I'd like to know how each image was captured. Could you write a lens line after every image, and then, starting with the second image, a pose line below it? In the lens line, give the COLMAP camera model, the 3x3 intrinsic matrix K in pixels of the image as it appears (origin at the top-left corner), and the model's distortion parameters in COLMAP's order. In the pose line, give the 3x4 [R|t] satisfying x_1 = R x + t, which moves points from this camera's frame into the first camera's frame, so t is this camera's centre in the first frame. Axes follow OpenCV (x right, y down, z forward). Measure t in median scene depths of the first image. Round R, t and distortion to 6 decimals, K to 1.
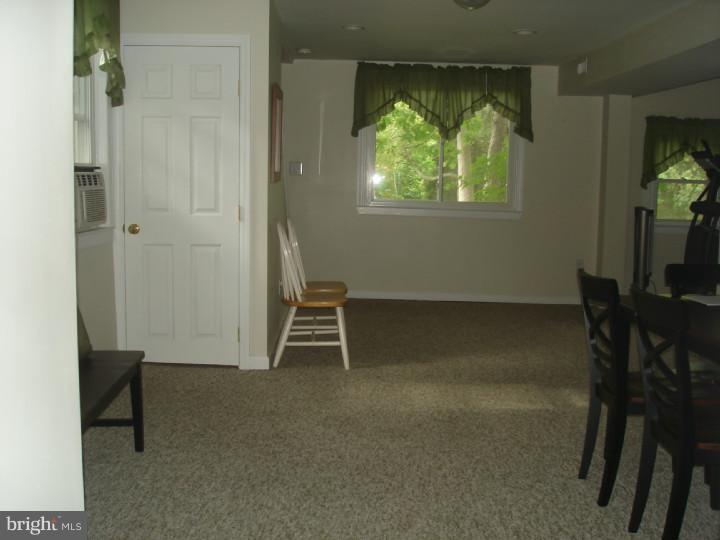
lens RADIAL K [[839.1, 0, 372.1], [0, 839.1, 271.5], [0, 0, 1]] dist [-0.071725, -0.122579]
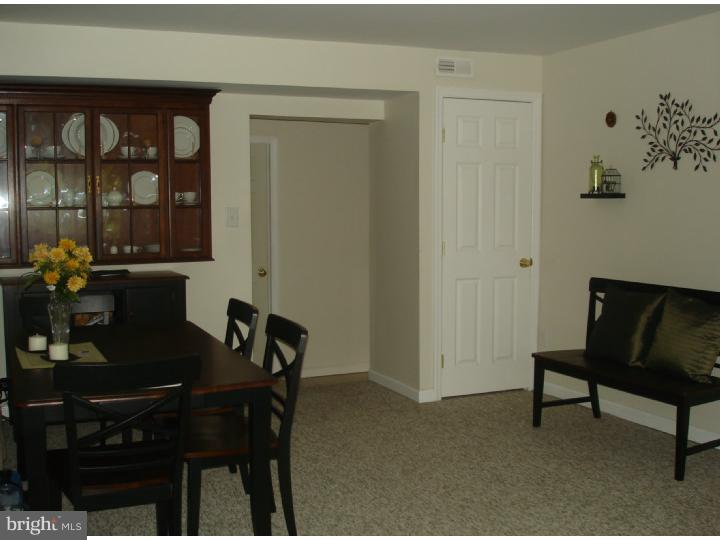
lens RADIAL K [[839.1, 0, 372.1], [0, 839.1, 271.5], [0, 0, 1]] dist [-0.071725, -0.122579]
pose [[-0.921518, 0.023869, -0.387602, 0.536251], [-0.051555, 0.981755, 0.183028, -0.246080], [0.384898, 0.188647, -0.903474, 1.843439]]
